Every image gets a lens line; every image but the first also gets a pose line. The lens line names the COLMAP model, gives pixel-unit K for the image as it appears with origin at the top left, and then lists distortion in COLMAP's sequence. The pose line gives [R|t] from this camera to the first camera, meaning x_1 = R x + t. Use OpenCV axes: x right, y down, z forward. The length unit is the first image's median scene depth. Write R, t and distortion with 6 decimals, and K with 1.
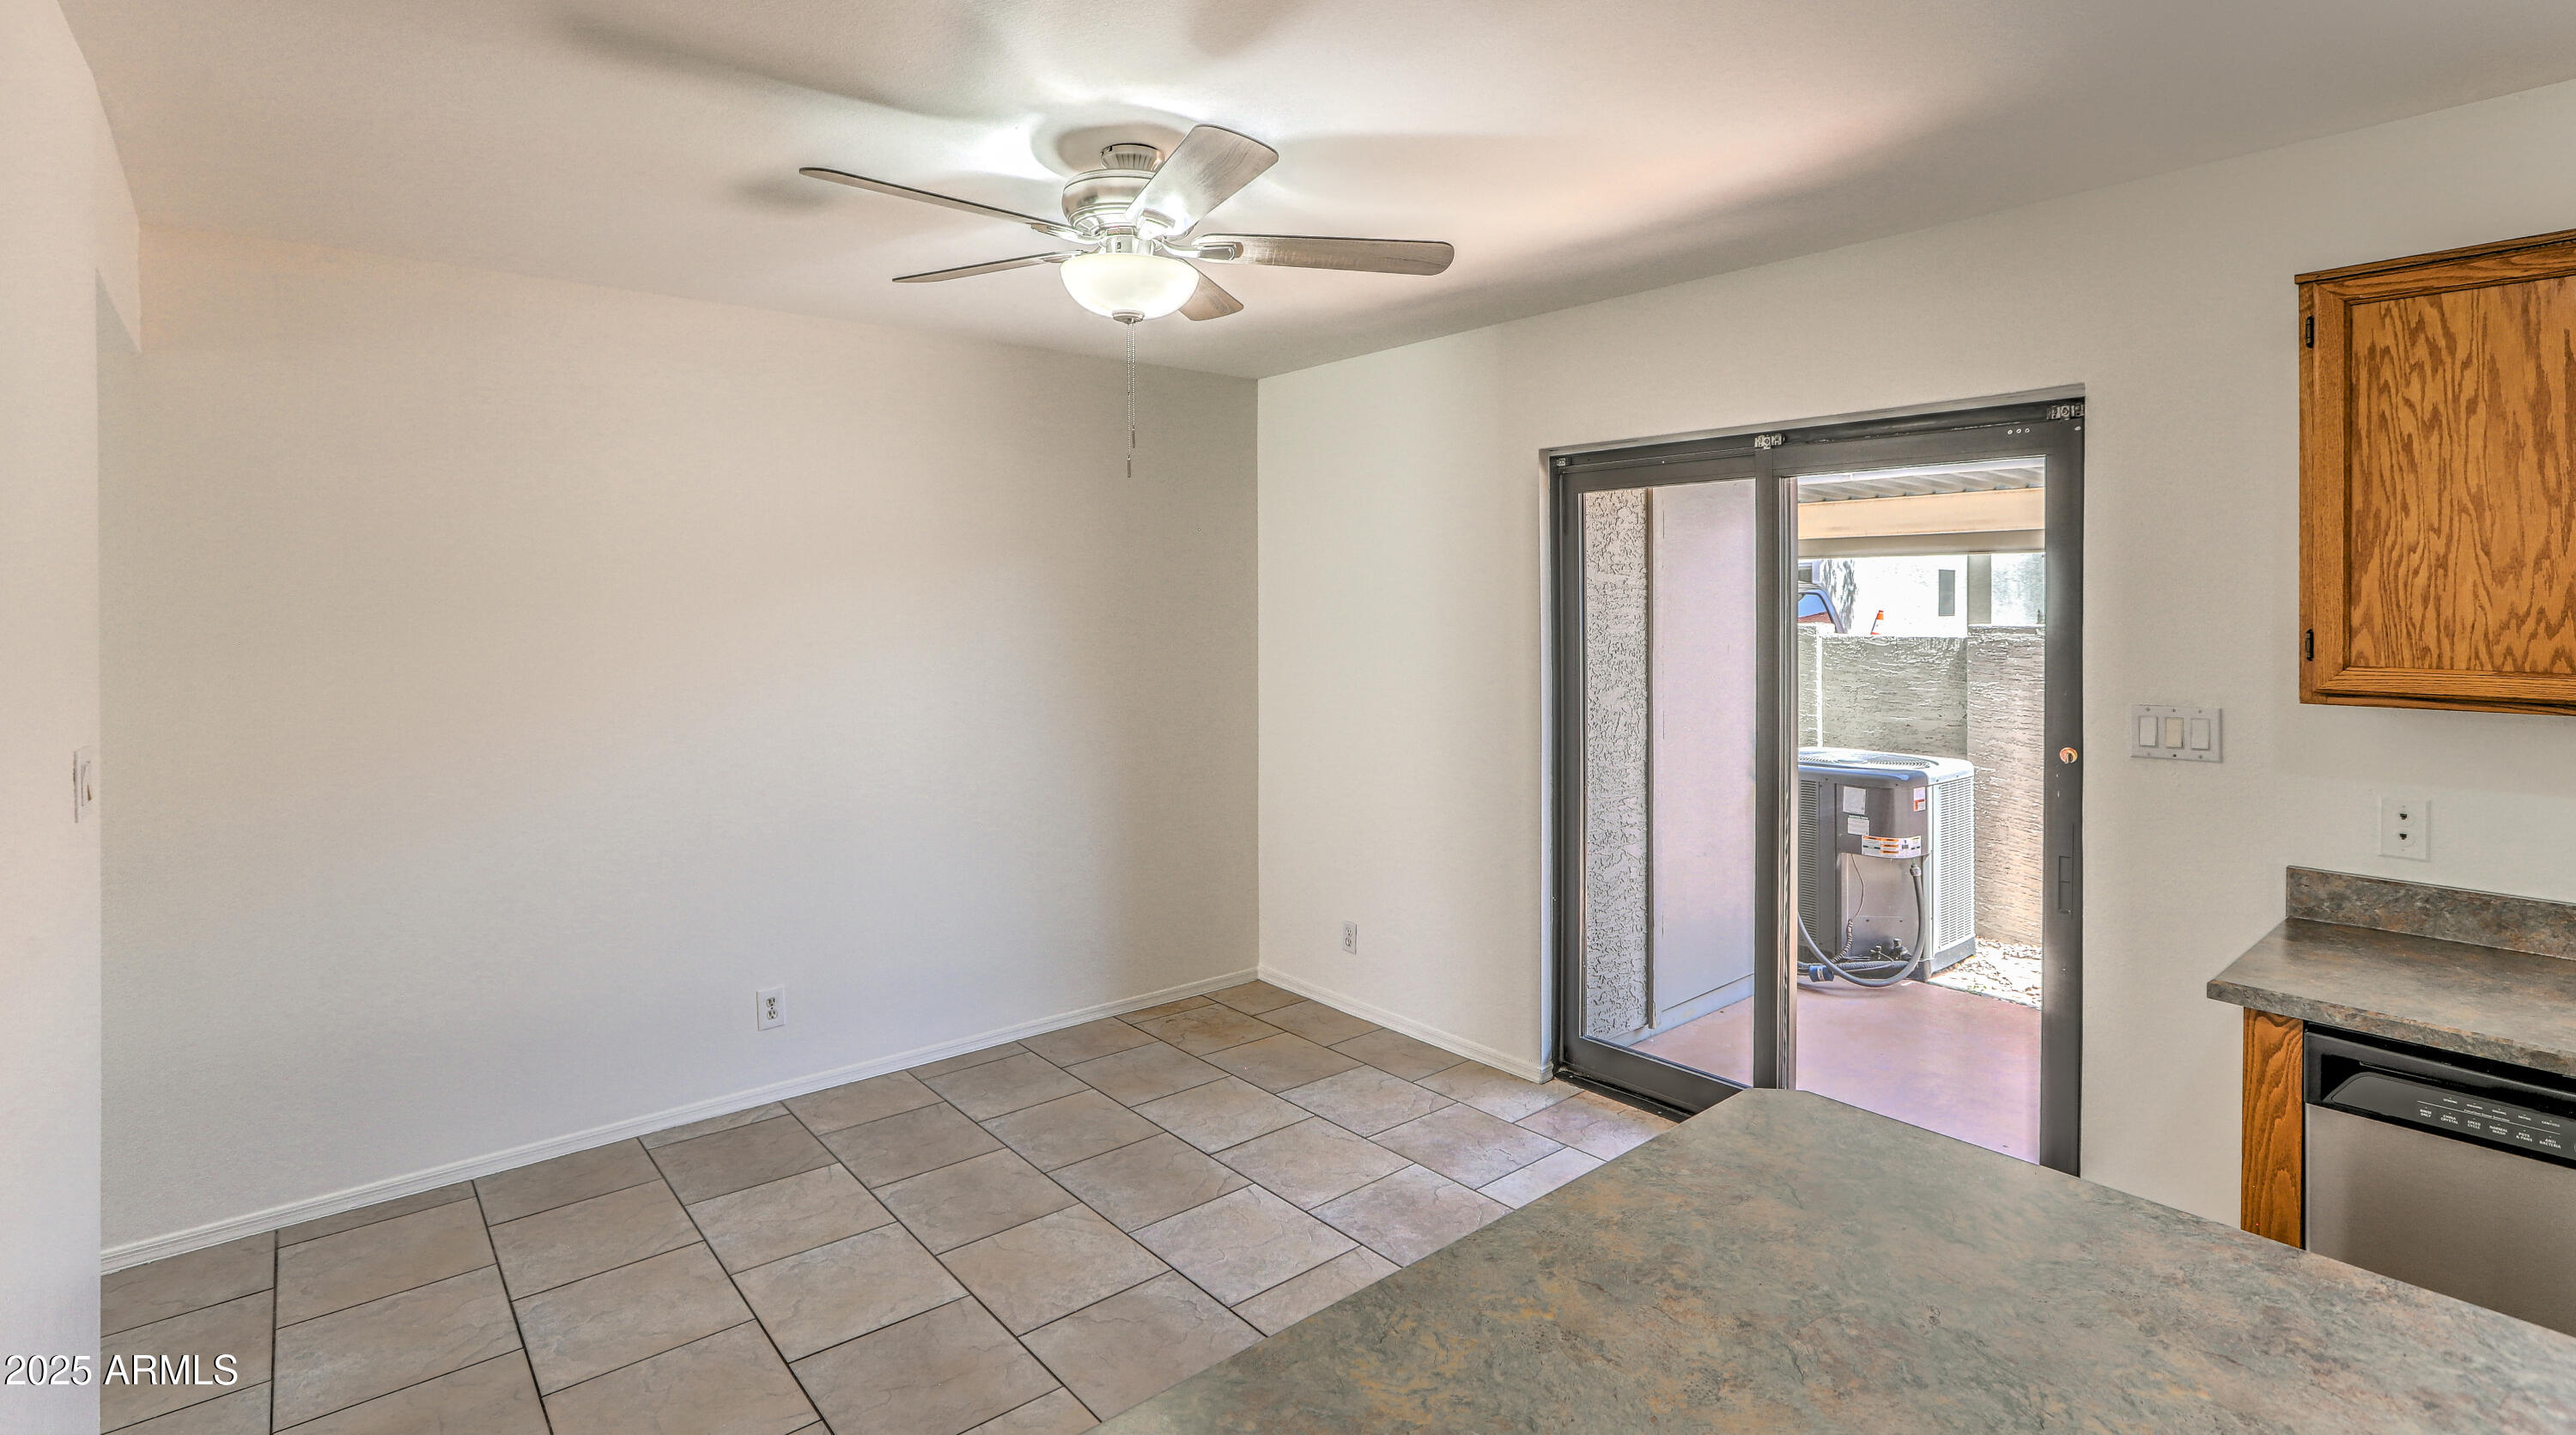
lens RADIAL K [[1219.1, 0, 1281.1], [0, 1219.1, 604.0], [0, 0, 1]] dist [-0.018823, 0.004358]
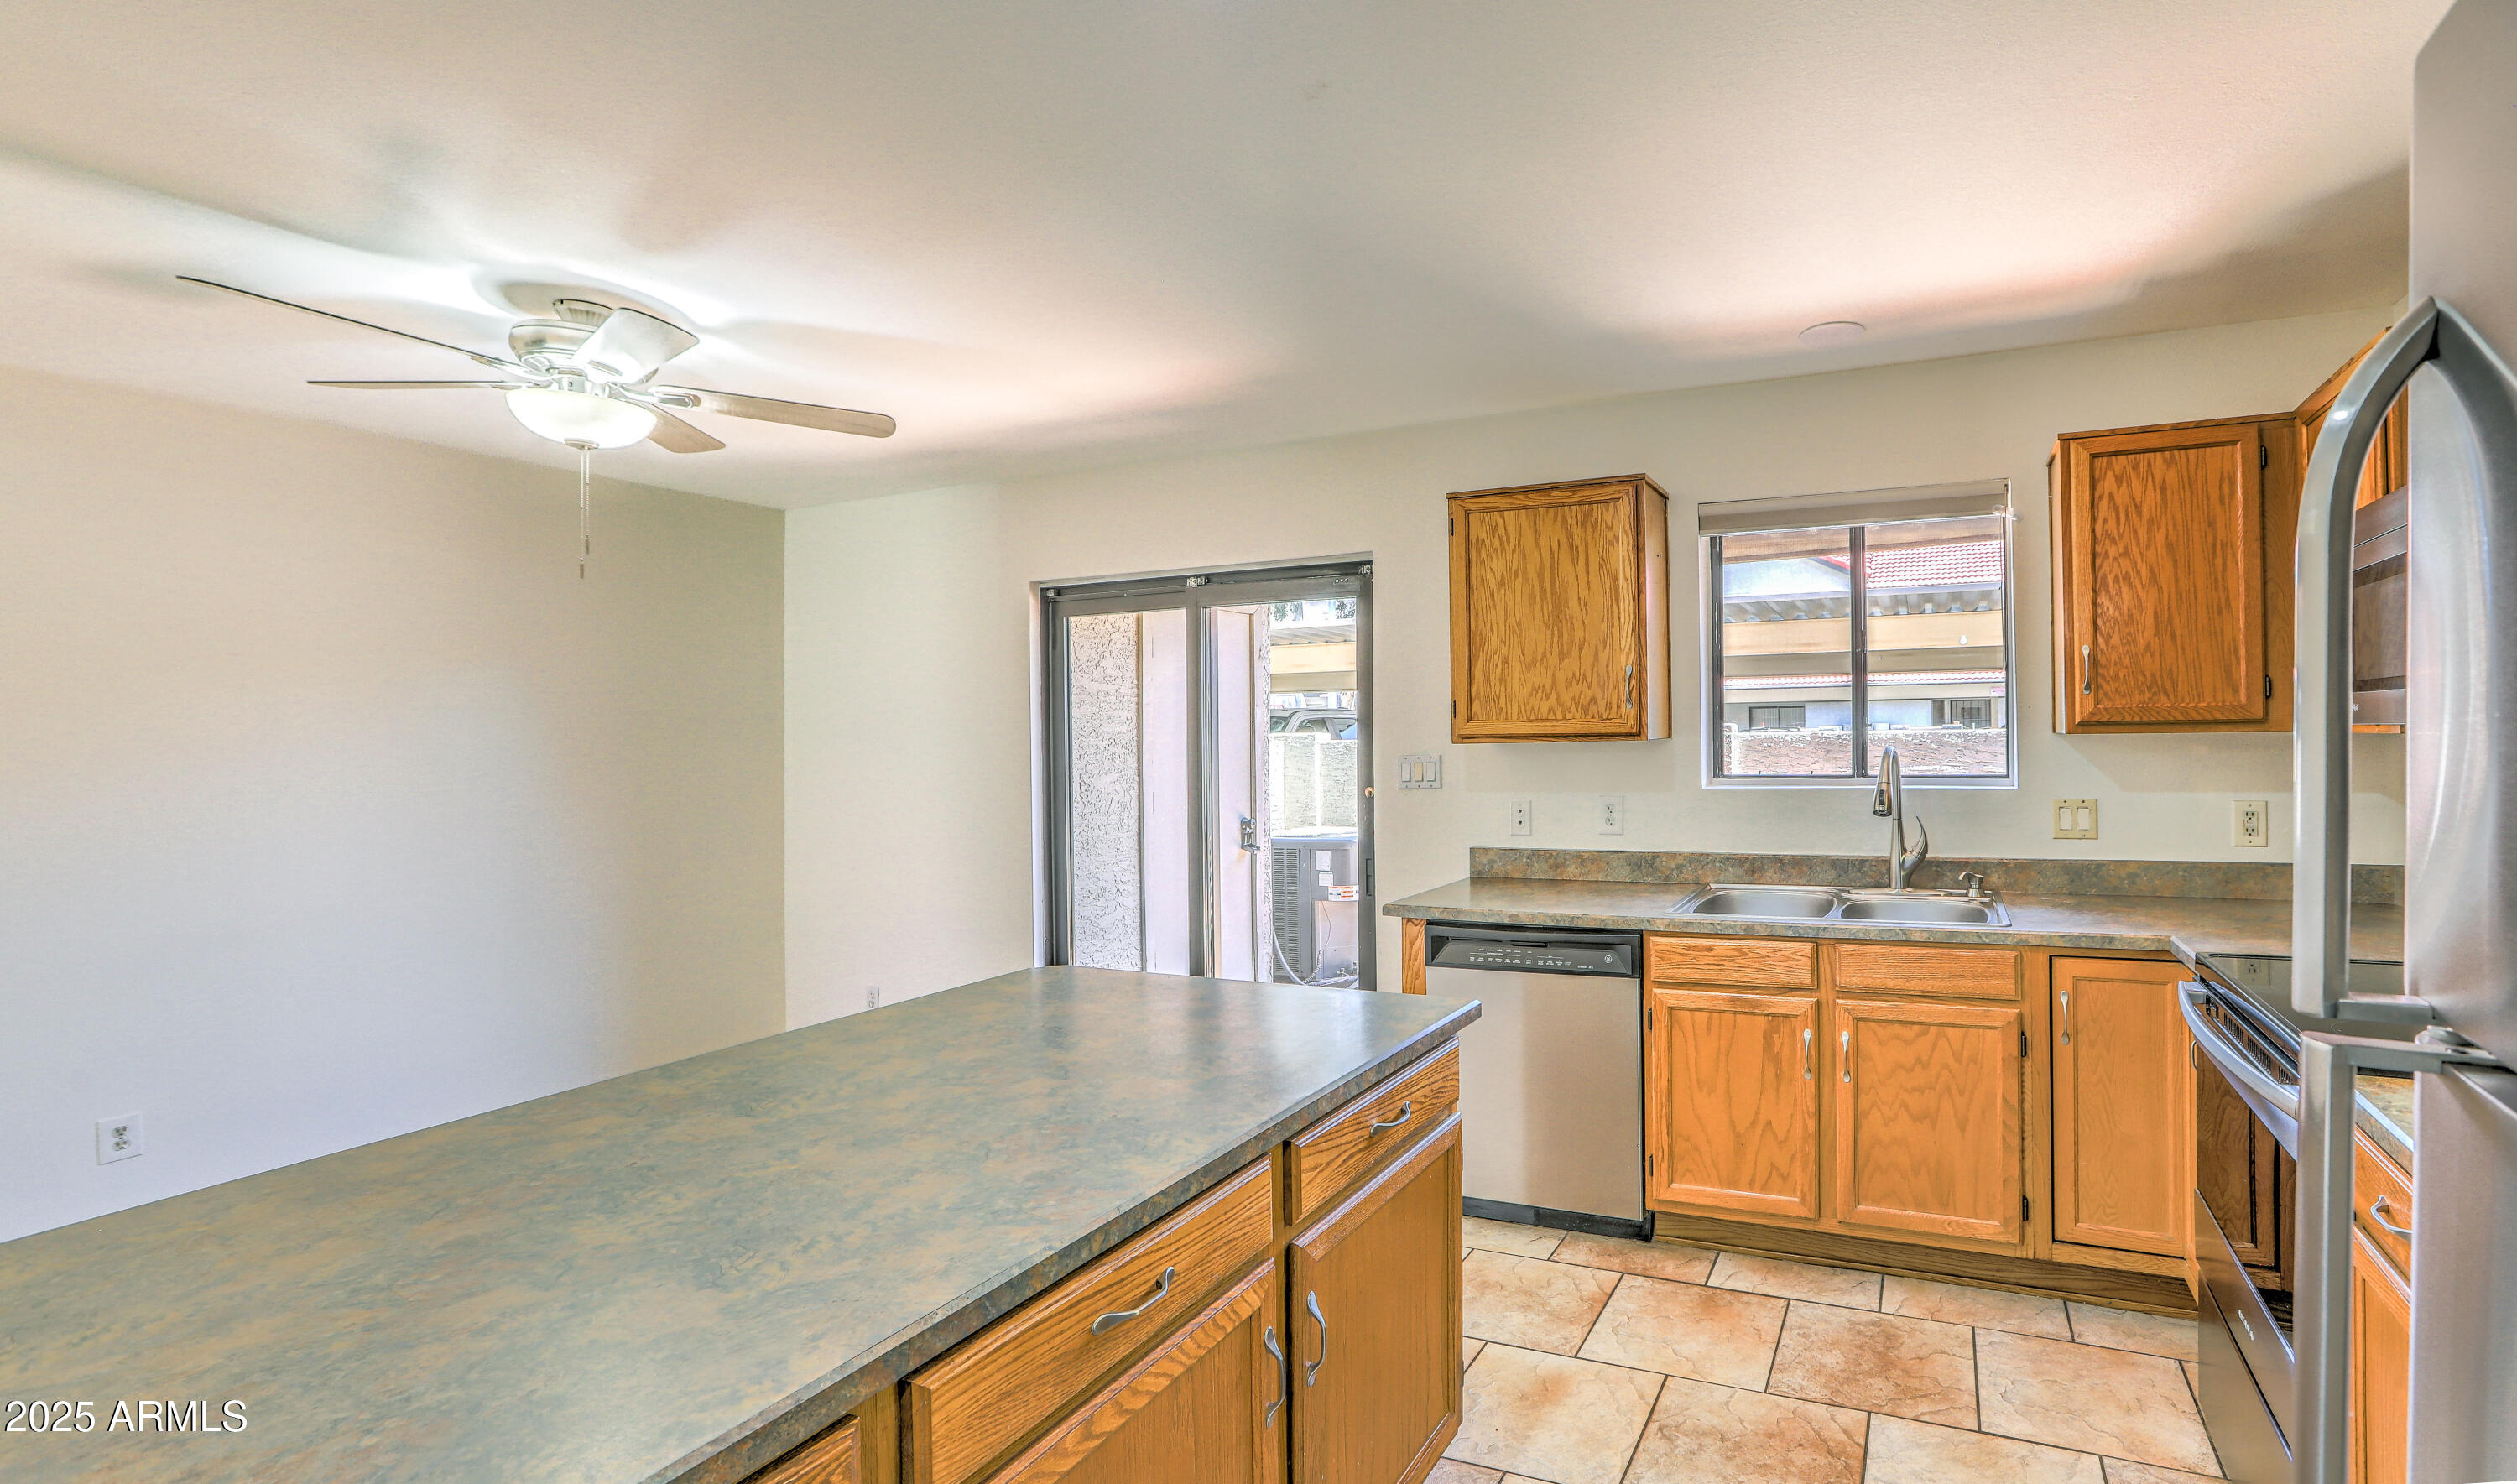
lens RADIAL K [[1125.3, 0, 1541.3], [0, 1125.3, 714.6], [0, 0, 1]] dist [-0.018337, 0.006098]
pose [[0.869032, -0.007046, 0.494706, 0.149433], [0.019872, 0.999589, -0.020671, 0.068094], [-0.494357, 0.027795, 0.868814, -0.398297]]
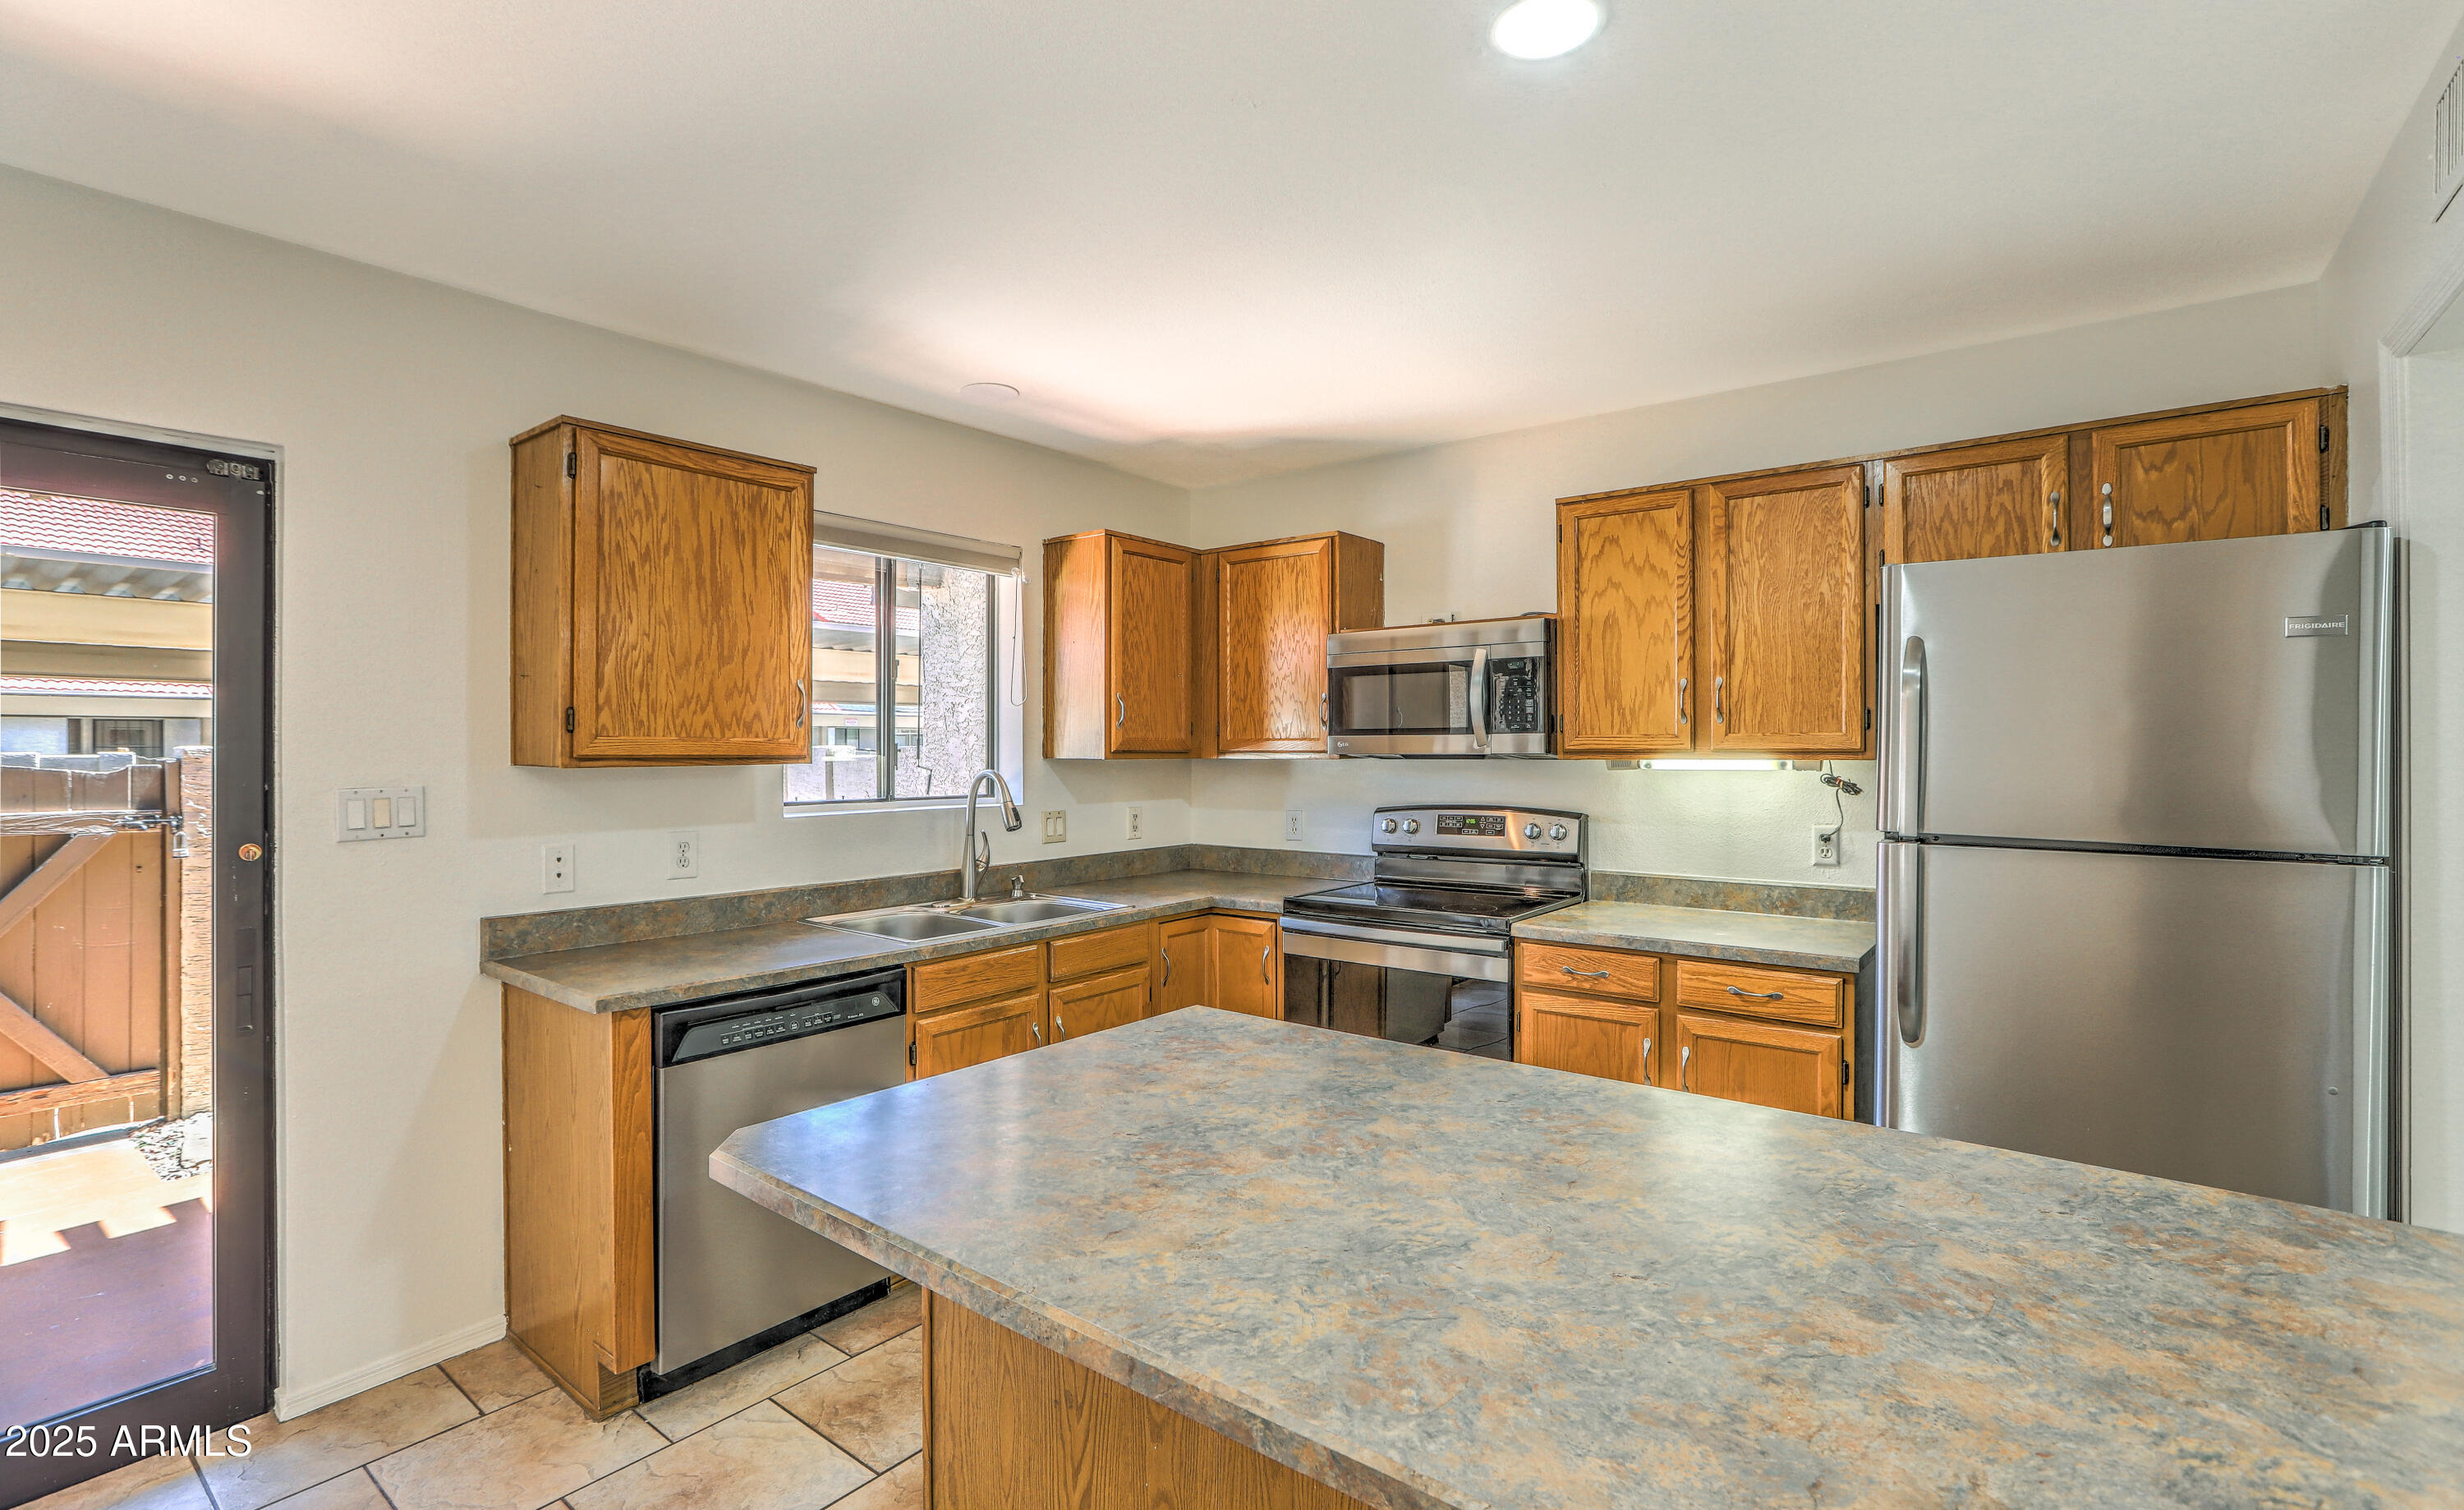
lens RADIAL K [[1120.8, 0, 1230.6], [0, 1120.8, 743.4], [0, 0, 1]] dist [-0.041338, 0.017136]
pose [[-0.197492, 0.005251, 0.980290, -0.337247], [0.009315, 0.999951, -0.003479, 0.060221], [-0.980260, 0.008444, -0.197531, 0.498542]]
